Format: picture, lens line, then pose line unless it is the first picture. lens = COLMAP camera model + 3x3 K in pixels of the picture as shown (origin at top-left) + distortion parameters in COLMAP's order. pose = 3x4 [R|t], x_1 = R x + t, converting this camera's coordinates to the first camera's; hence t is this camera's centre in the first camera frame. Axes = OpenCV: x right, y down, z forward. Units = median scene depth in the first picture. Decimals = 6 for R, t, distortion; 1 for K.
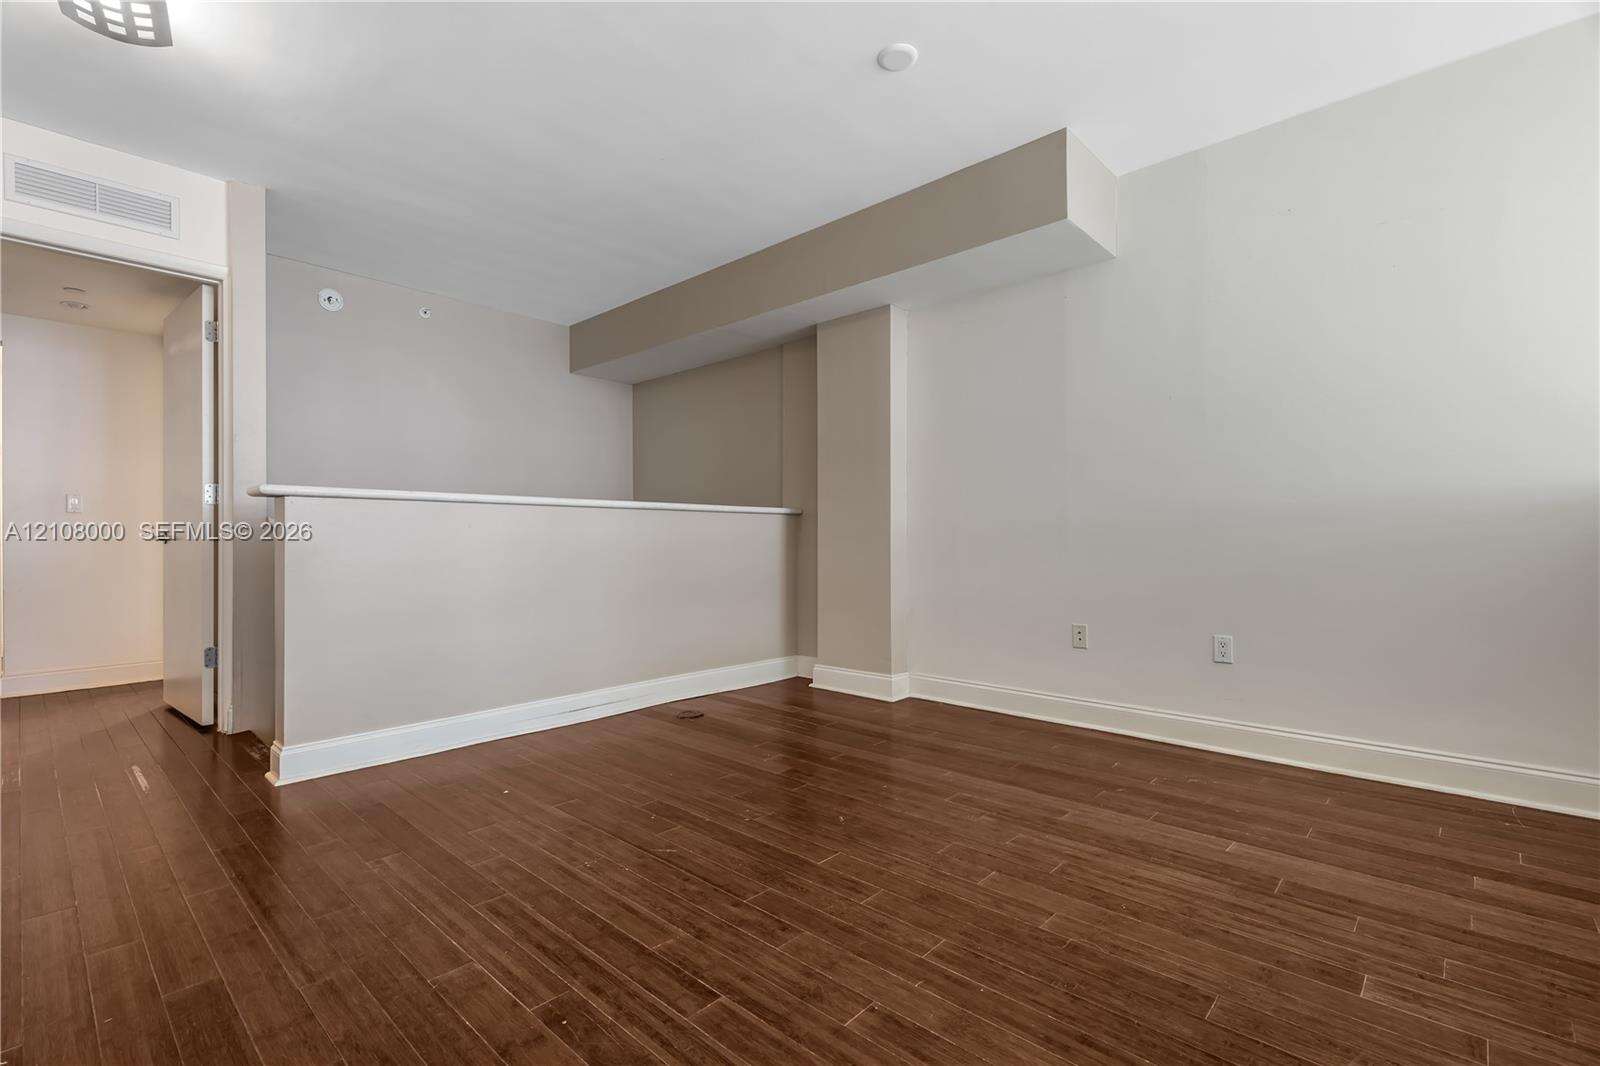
lens RADIAL K [[720.0, 0, 789.5], [0, 720.0, 540.1], [0, 0, 1]] dist [0.002802, -0.000215]
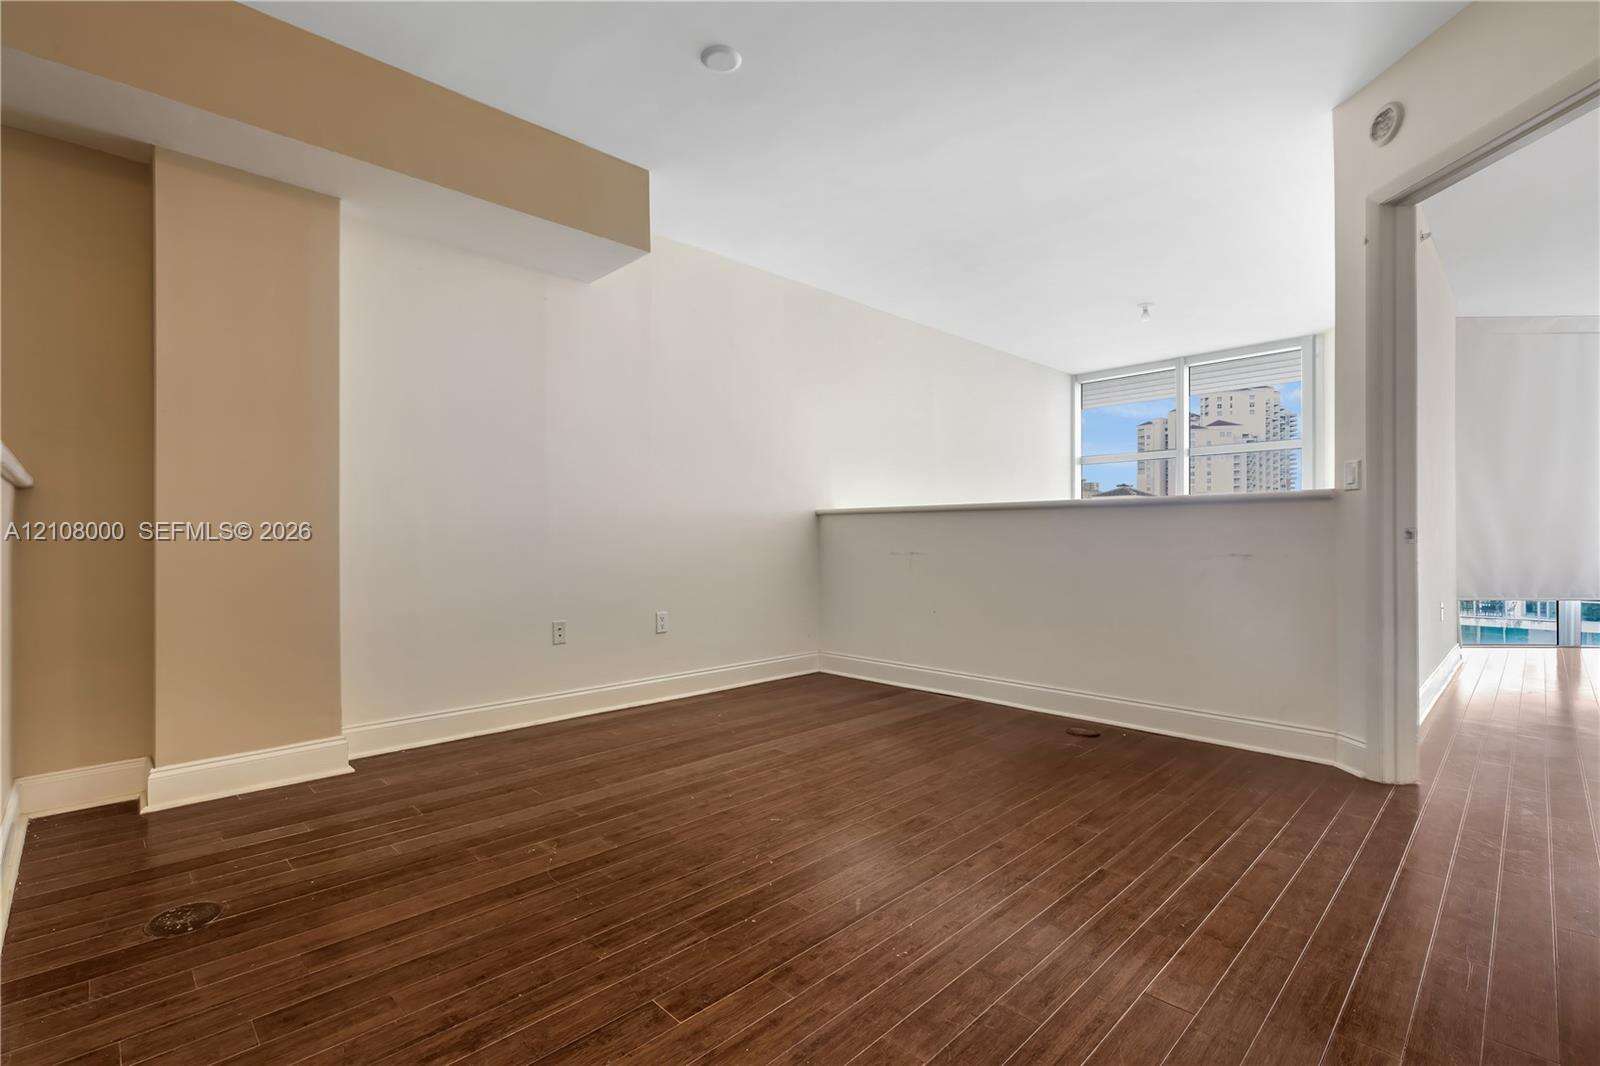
lens RADIAL K [[720.0, 0, 789.5], [0, 720.0, 540.1], [0, 0, 1]] dist [0.002802, -0.000215]
pose [[0.054699, -0.003539, 0.998497, -0.801417], [0.005902, 0.999977, 0.003221, -0.000061], [-0.998485, 0.005716, 0.054719, 0.811570]]
